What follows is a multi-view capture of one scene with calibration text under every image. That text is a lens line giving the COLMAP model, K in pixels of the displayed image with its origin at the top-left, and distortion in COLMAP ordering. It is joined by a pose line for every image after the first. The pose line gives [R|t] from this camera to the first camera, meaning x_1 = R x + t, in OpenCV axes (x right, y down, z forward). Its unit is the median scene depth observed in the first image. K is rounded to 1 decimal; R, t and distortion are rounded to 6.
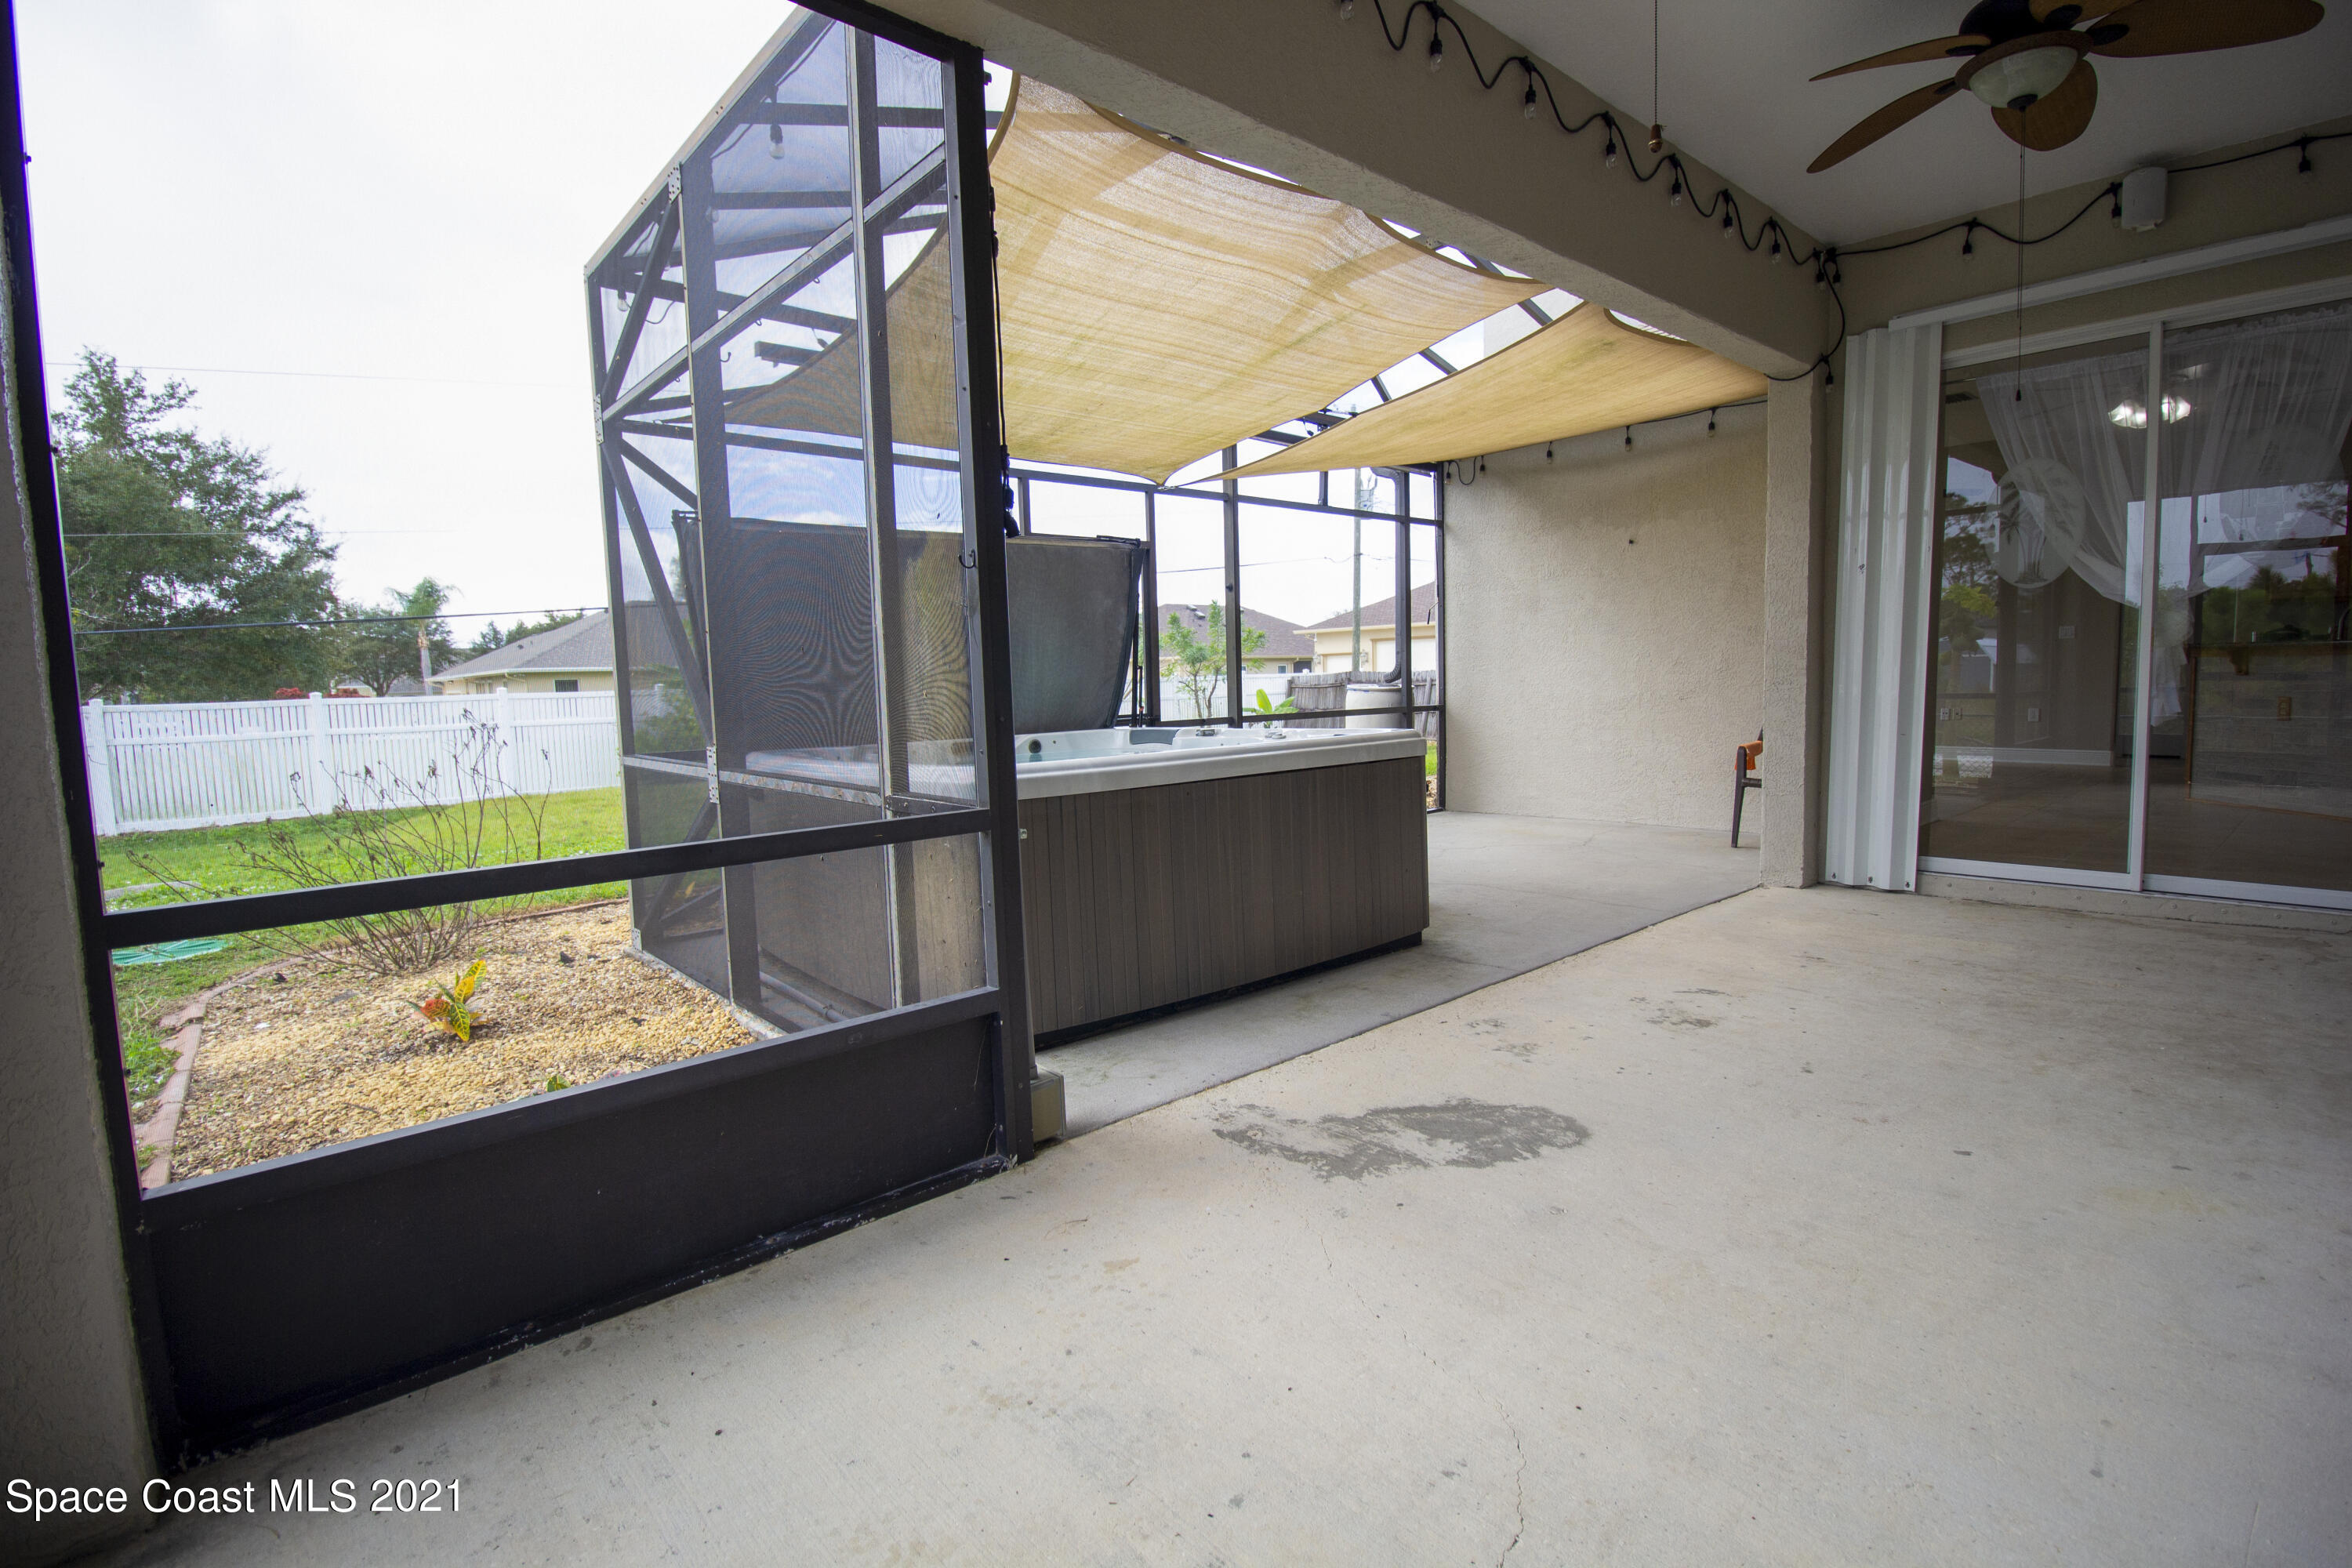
lens RADIAL K [[1096.6, 0, 1193.3], [0, 1096.6, 773.2], [0, 0, 1]] dist [-0.000484, -0.014537]
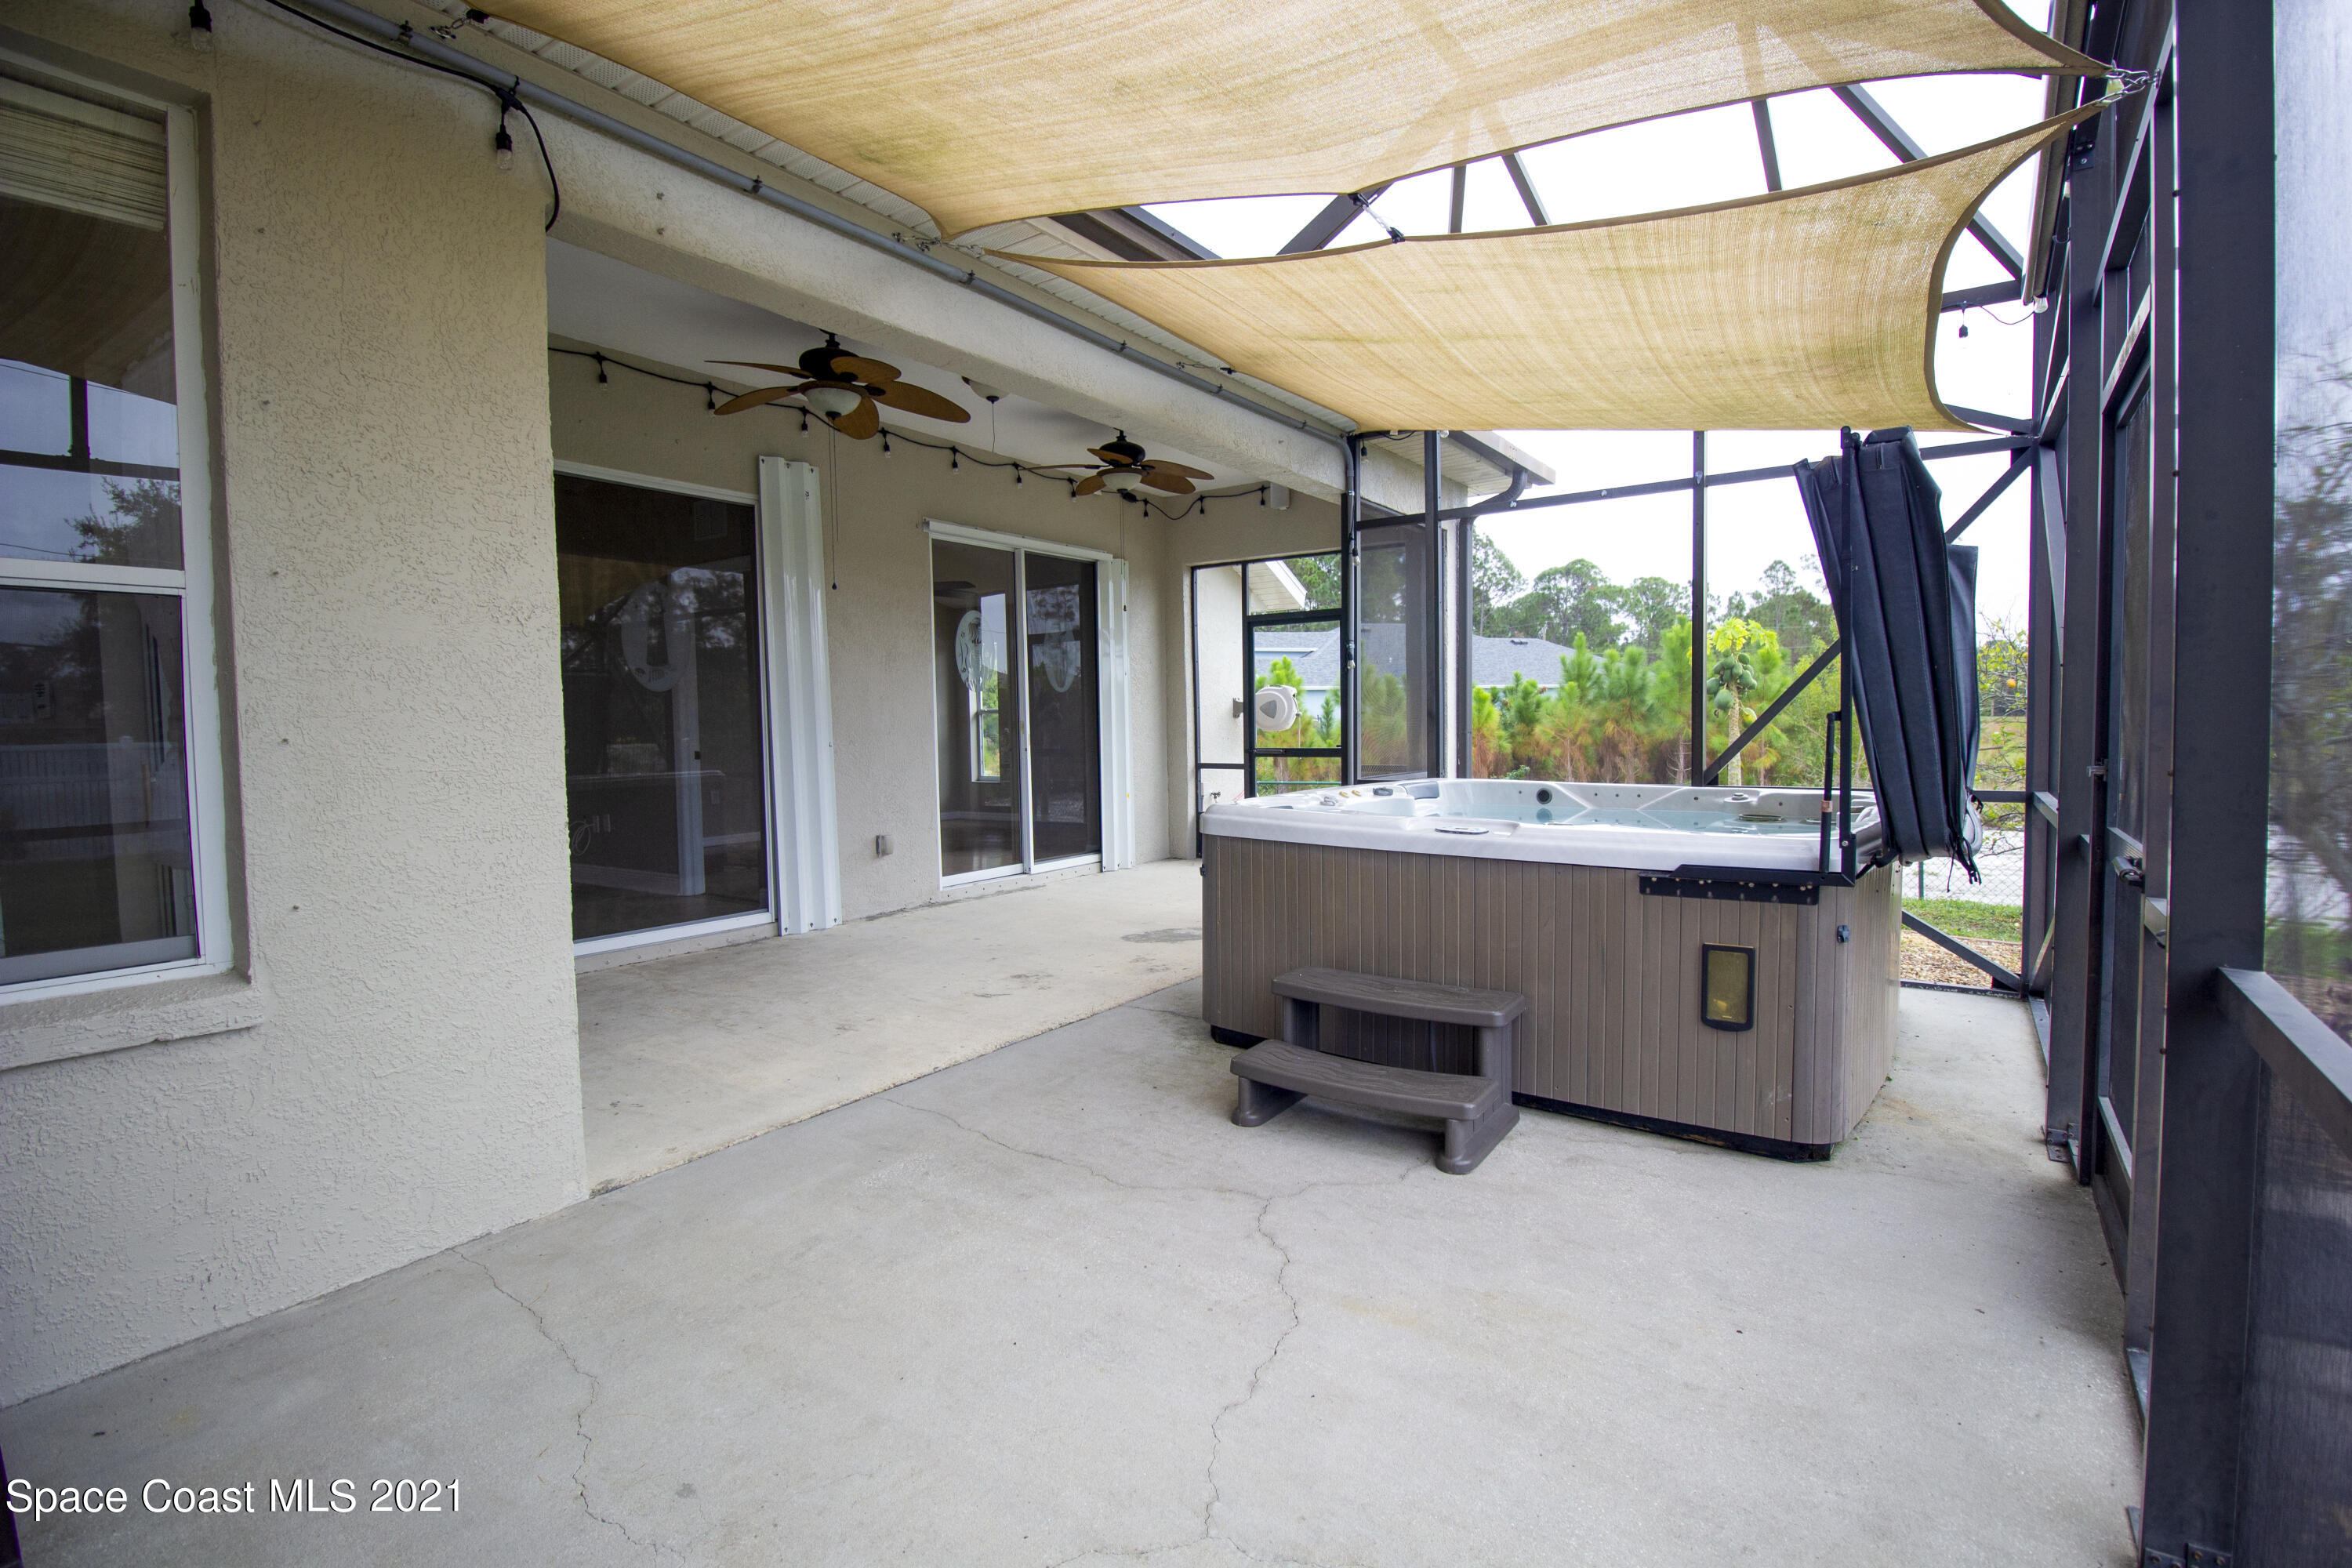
lens RADIAL K [[1091.6, 0, 1192.0], [0, 1091.6, 771.7], [0, 0, 1]] dist [0.001014, -0.014885]
pose [[-0.970793, 0.056299, -0.233218, 0.547498], [0.024125, 0.990058, 0.138577, -0.247438], [0.238701, 0.128903, -0.962500, 2.385003]]
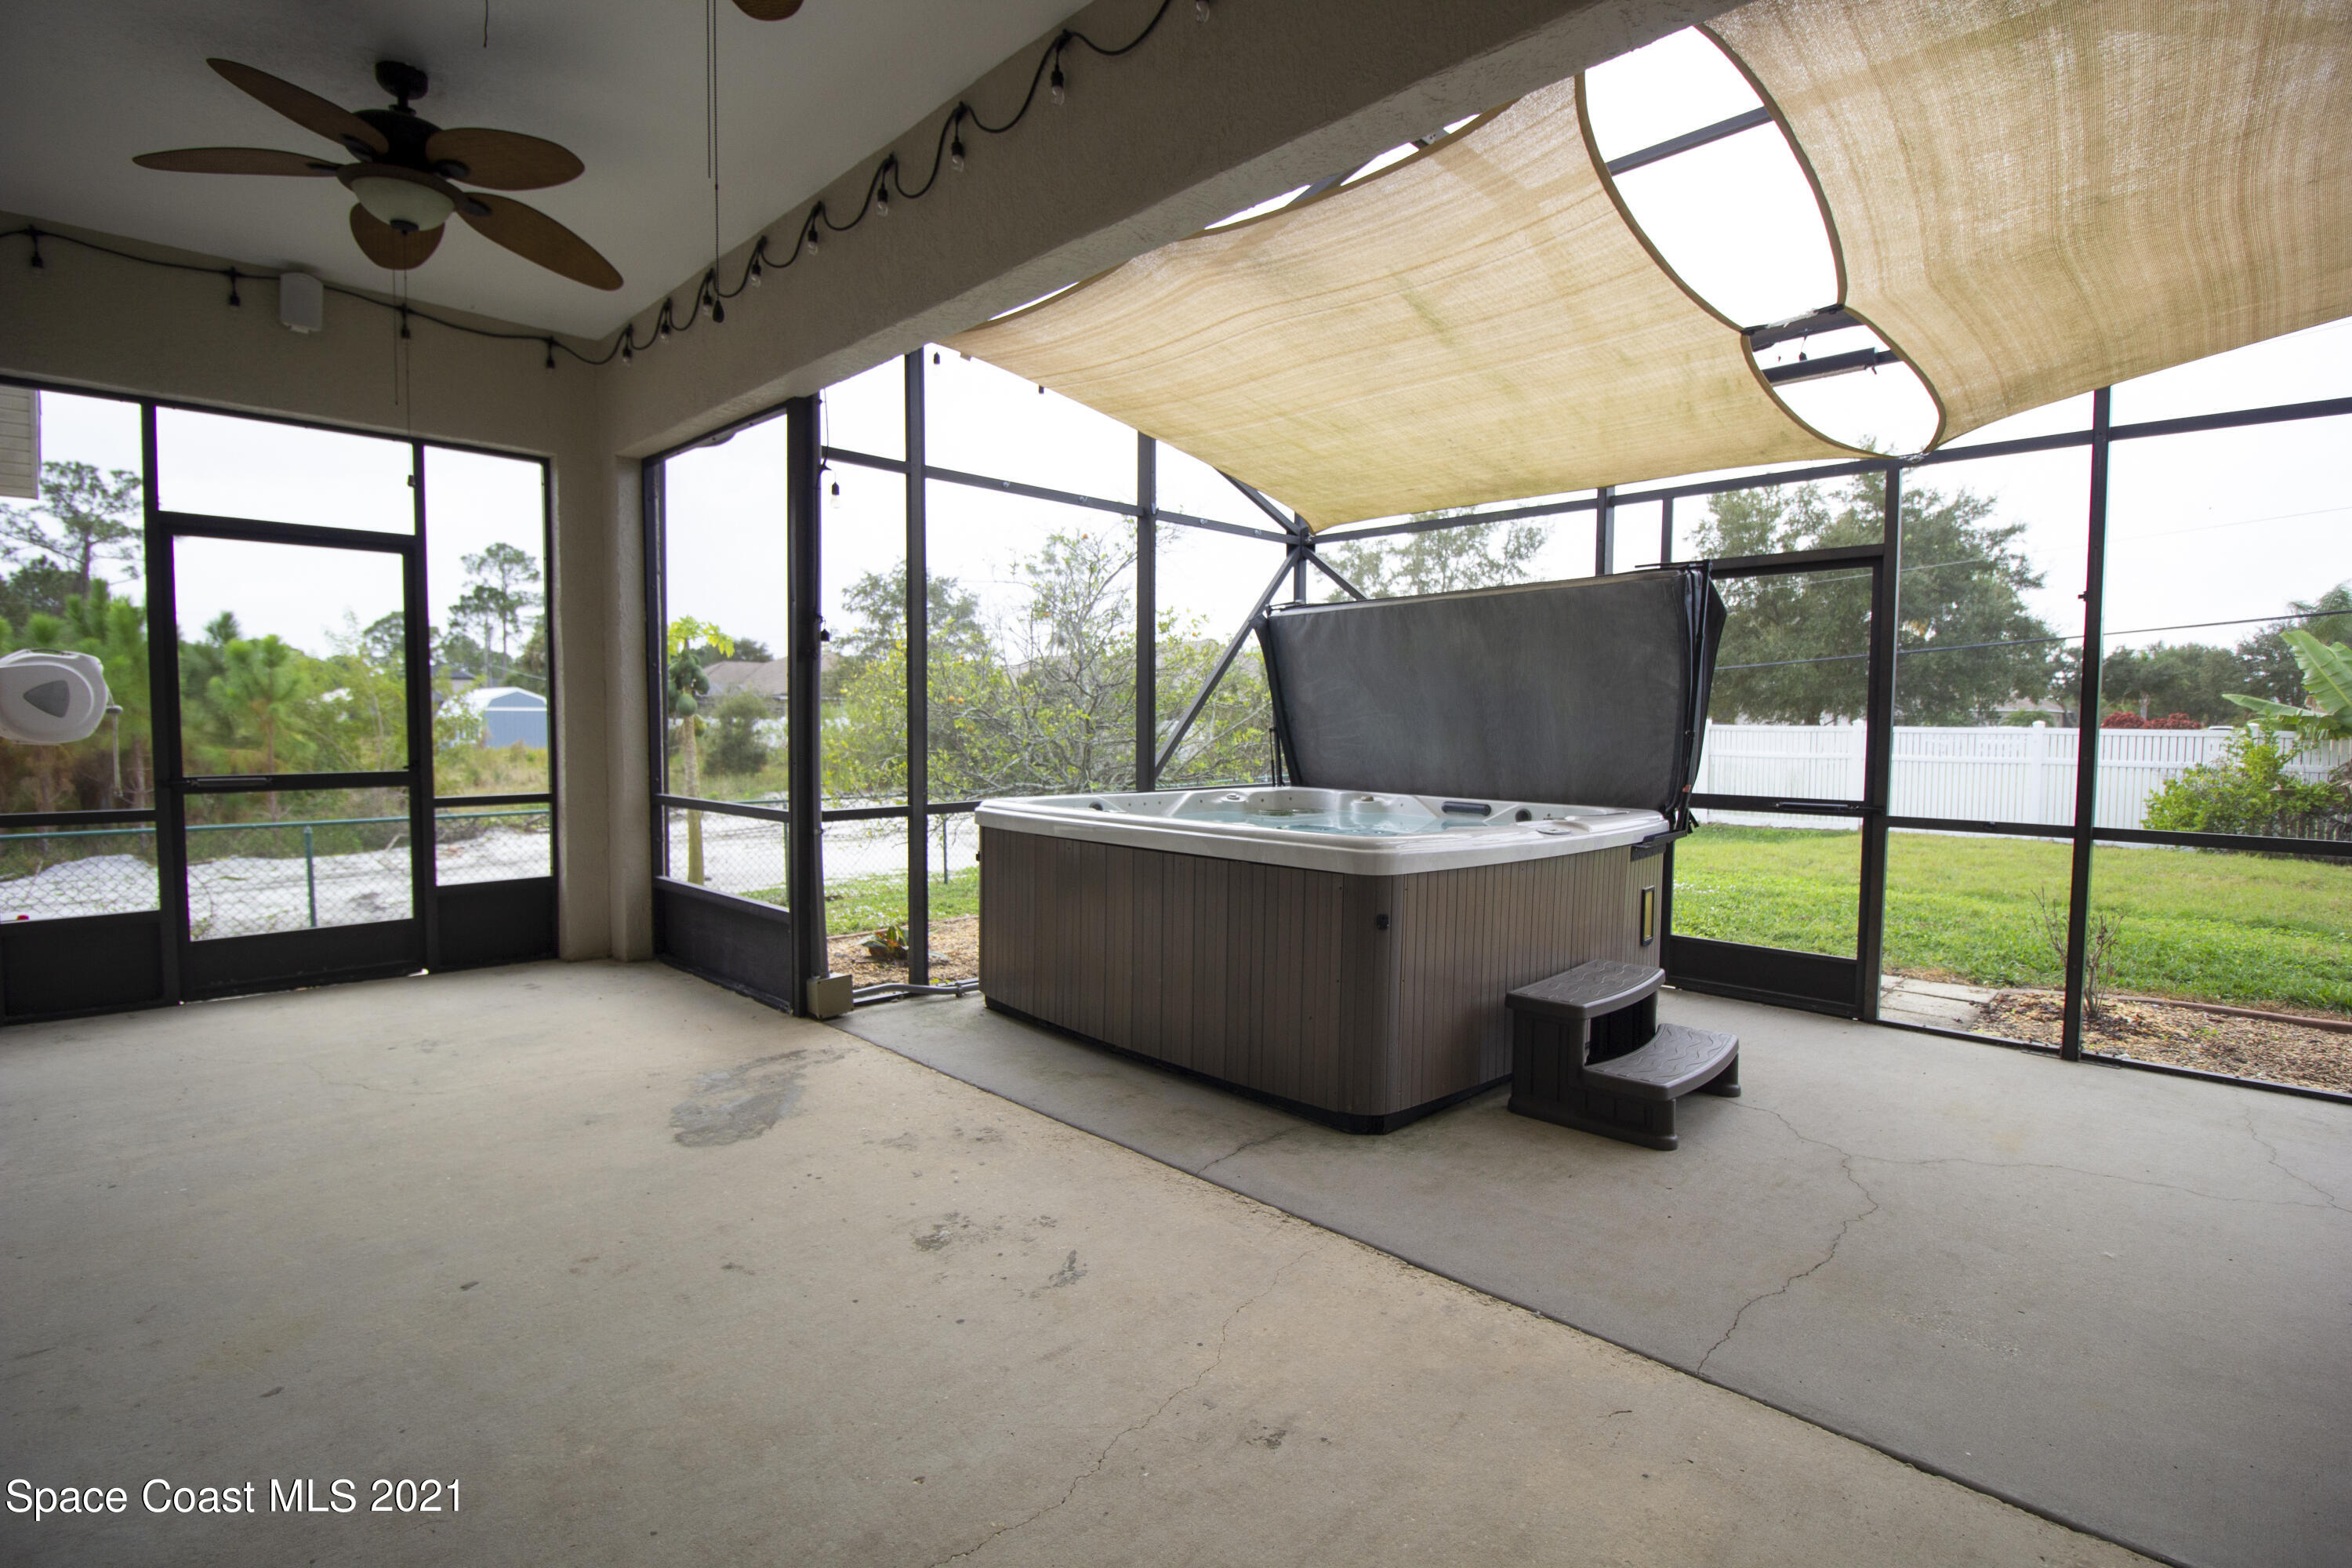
lens RADIAL K [[1096.6, 0, 1193.3], [0, 1096.6, 773.2], [0, 0, 1]] dist [-0.000484, -0.014537]
pose [[0.074405, 0.079785, -0.994031, 1.153544], [-0.096604, 0.992683, 0.072446, -0.156819], [0.992538, 0.090637, 0.081568, 1.047736]]
